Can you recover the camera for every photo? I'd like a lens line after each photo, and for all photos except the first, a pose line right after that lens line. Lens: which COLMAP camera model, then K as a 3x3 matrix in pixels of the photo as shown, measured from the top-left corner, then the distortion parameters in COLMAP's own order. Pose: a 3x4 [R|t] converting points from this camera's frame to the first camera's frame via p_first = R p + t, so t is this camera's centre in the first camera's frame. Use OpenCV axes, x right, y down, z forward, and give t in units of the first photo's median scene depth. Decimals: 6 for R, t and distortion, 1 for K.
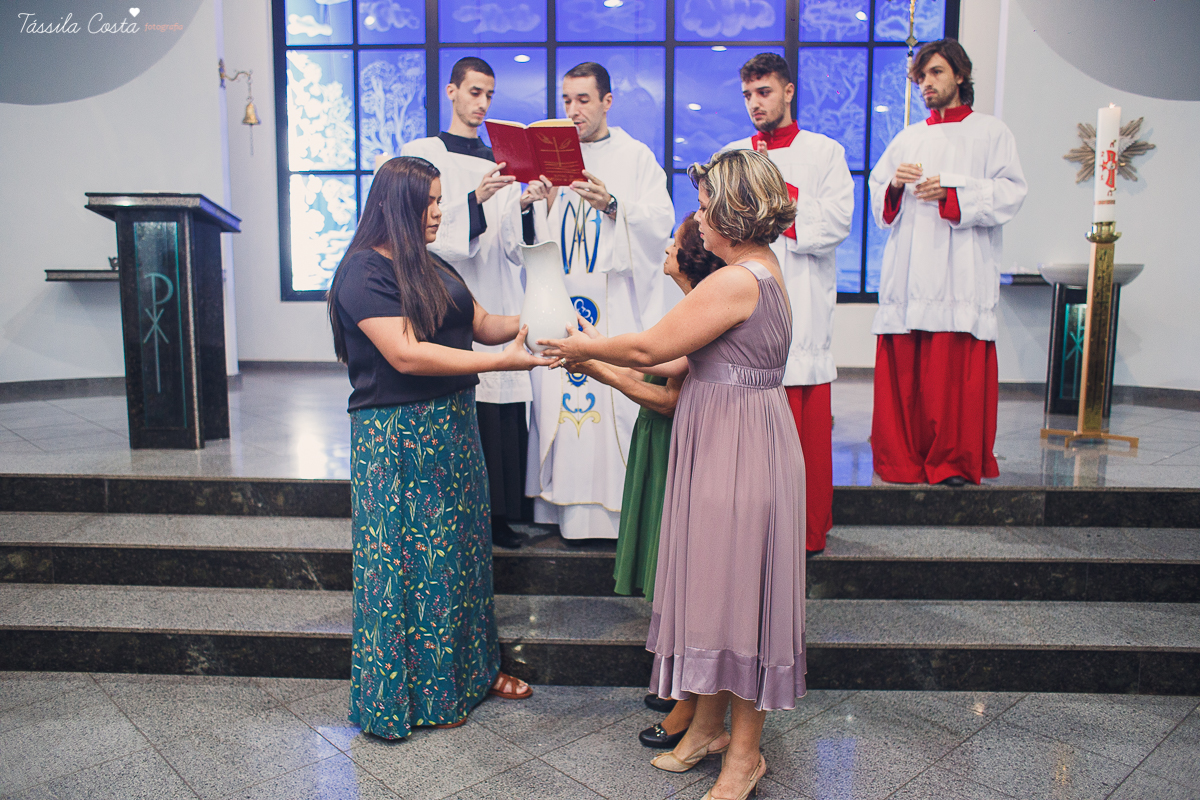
lens RADIAL K [[913.7, 0, 596.6], [0, 913.7, 396.9], [0, 0, 1]] dist [-0.091175, 0.109707]
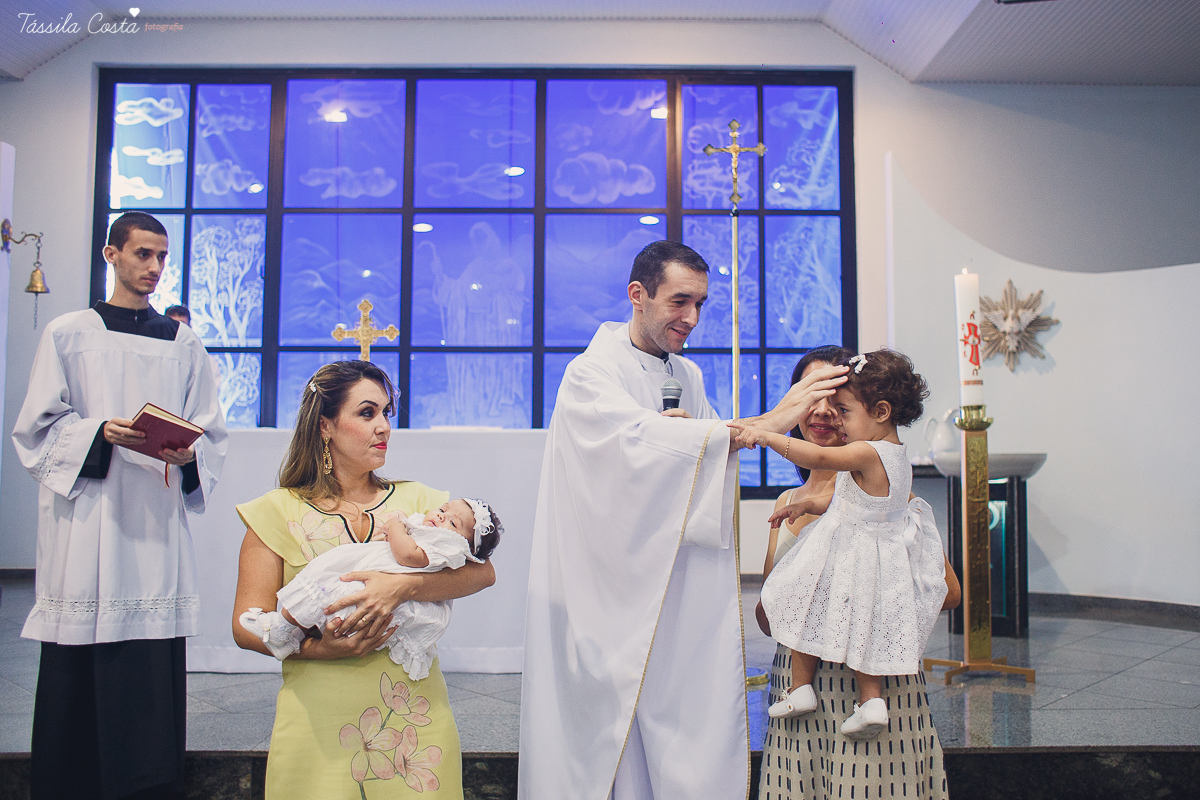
lens RADIAL K [[983.5, 0, 637.2], [0, 983.5, 397.0], [0, 0, 1]] dist [-0.094192, 0.117777]
pose [[0.998369, 0.000916, 0.057092, 0.145462], [0.010313, 0.980534, -0.196079, -0.020195], [-0.056160, 0.196348, 0.978925, 0.090775]]
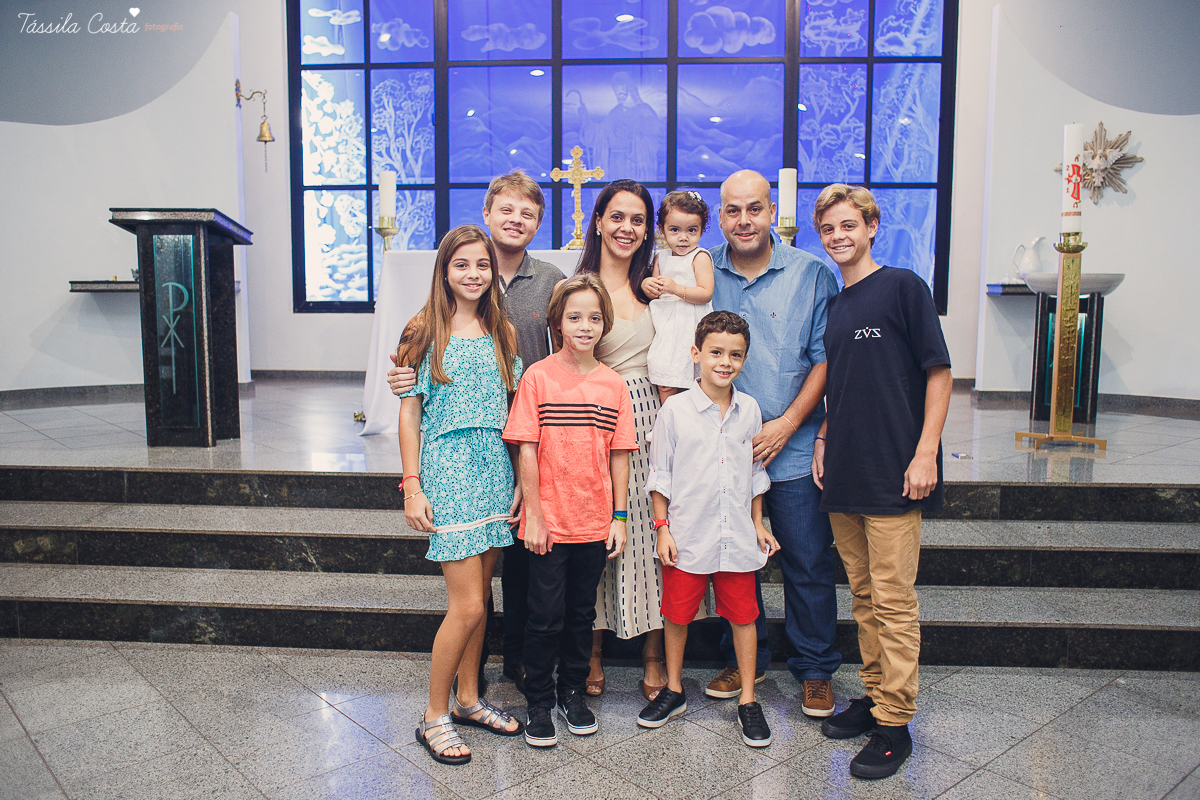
lens RADIAL K [[952.3, 0, 600.0], [0, 952.3, 400.0], [0, 0, 1]] dist [-0.094368, 0.116921]
pose [[0.999586, 0.002608, -0.028649, 0.036367], [-0.003153, 0.999815, -0.018980, 0.015793], [0.028594, 0.019063, 0.999409, -0.071797]]
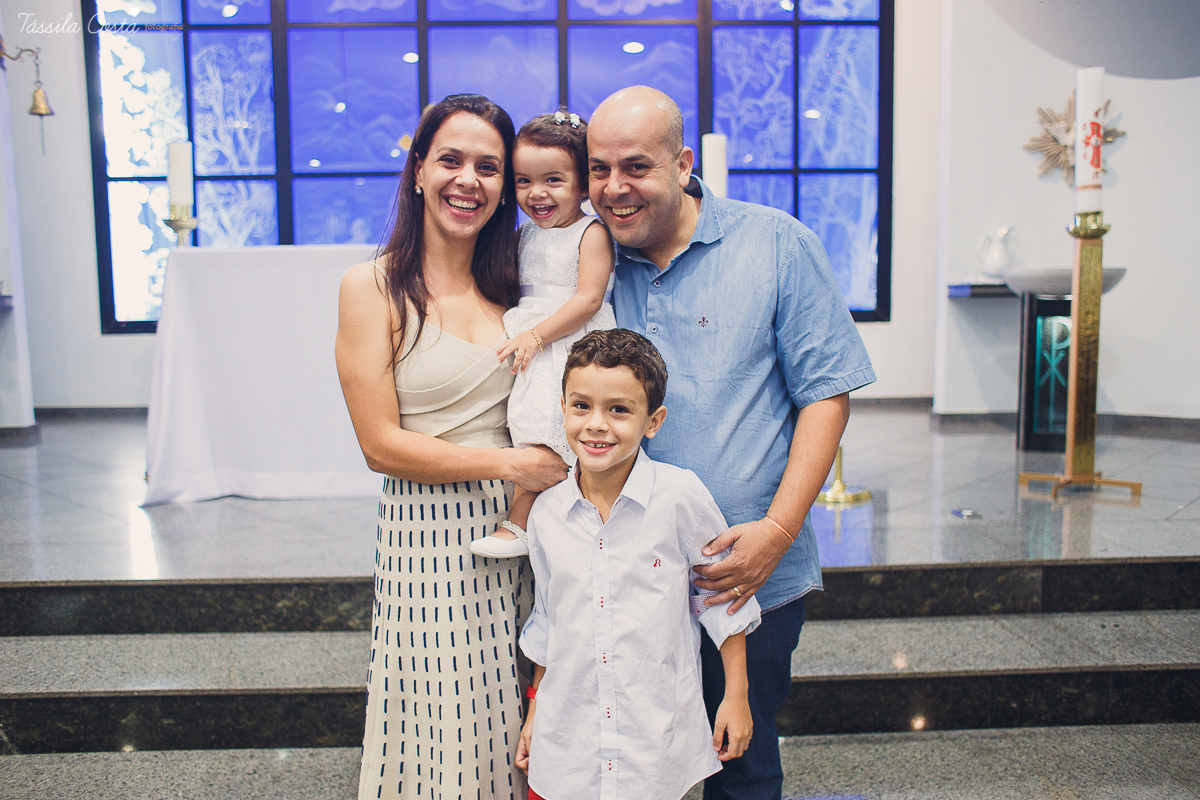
lens RADIAL K [[952.2, 0, 592.0], [0, 952.2, 401.5], [0, 0, 1]] dist [-0.096898, 0.120337]
pose [[0.997451, -0.023712, 0.067294, 0.048504], [0.025723, 0.999243, -0.029181, -0.010572], [-0.066551, 0.030837, 0.997306, 0.151338]]
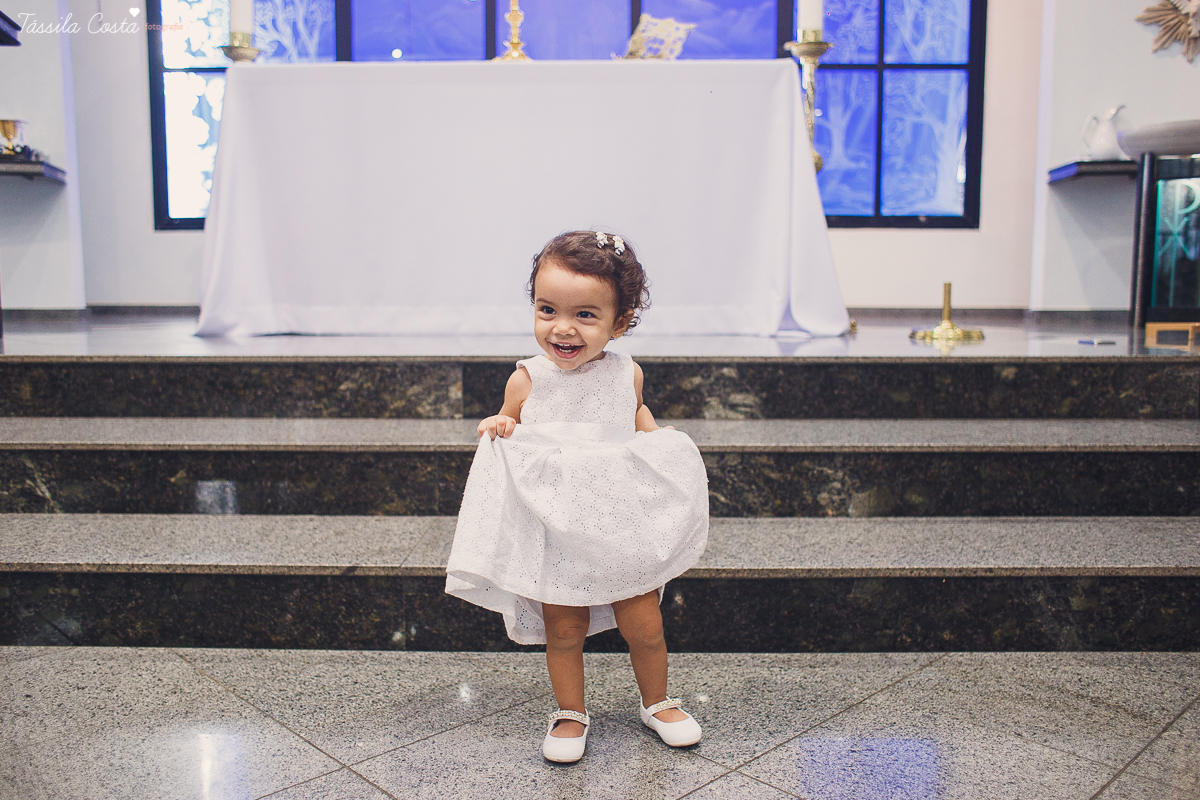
lens RADIAL K [[964.2, 0, 596.5], [0, 964.2, 401.1], [0, 0, 1]] dist [-0.094460, 0.113634]
pose [[0.999702, -0.005425, 0.023807, 0.027073], [0.006159, 0.999504, -0.030882, 0.090911], [-0.023628, 0.031019, 0.999239, 0.196561]]
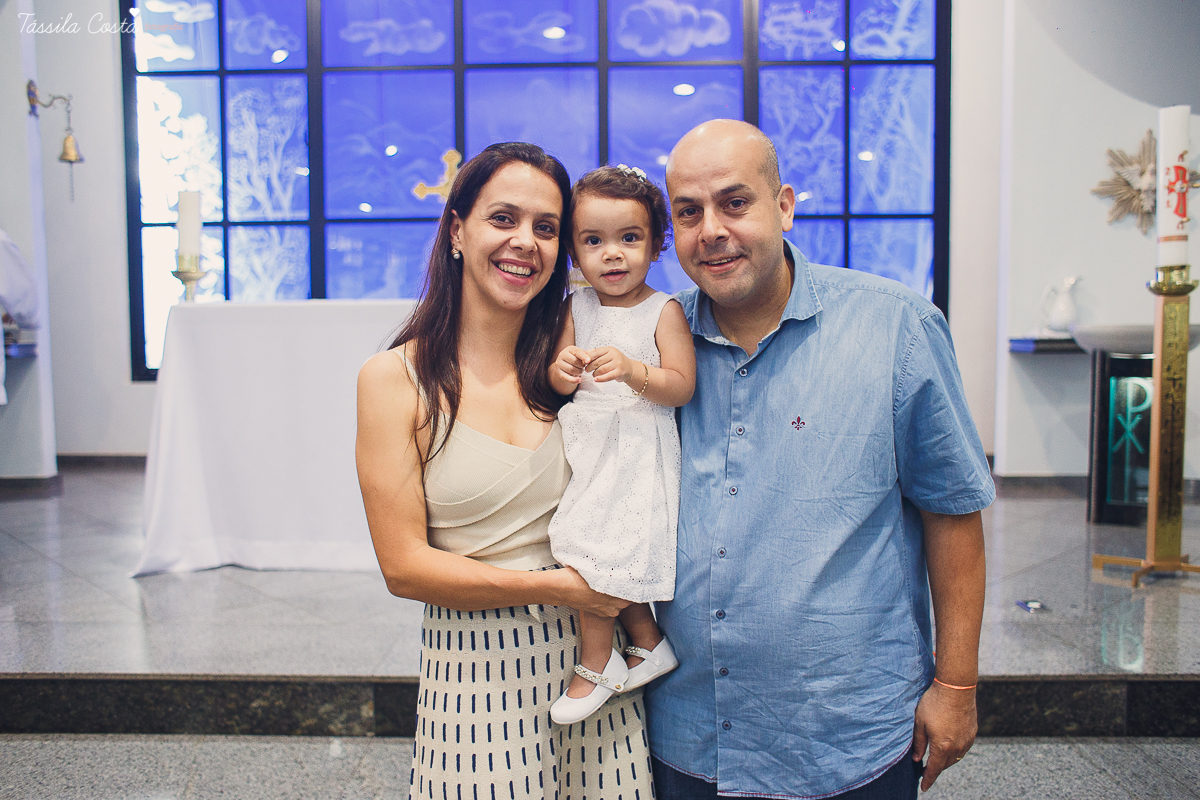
lens RADIAL K [[942.9, 0, 598.7], [0, 942.9, 405.4], [0, 0, 1]] dist [-0.093866, 0.113010]
pose [[0.999800, -0.011893, 0.016087, 0.071024], [0.012916, 0.997797, -0.065072, -0.031247], [-0.015278, 0.065266, 0.997751, 0.205308]]
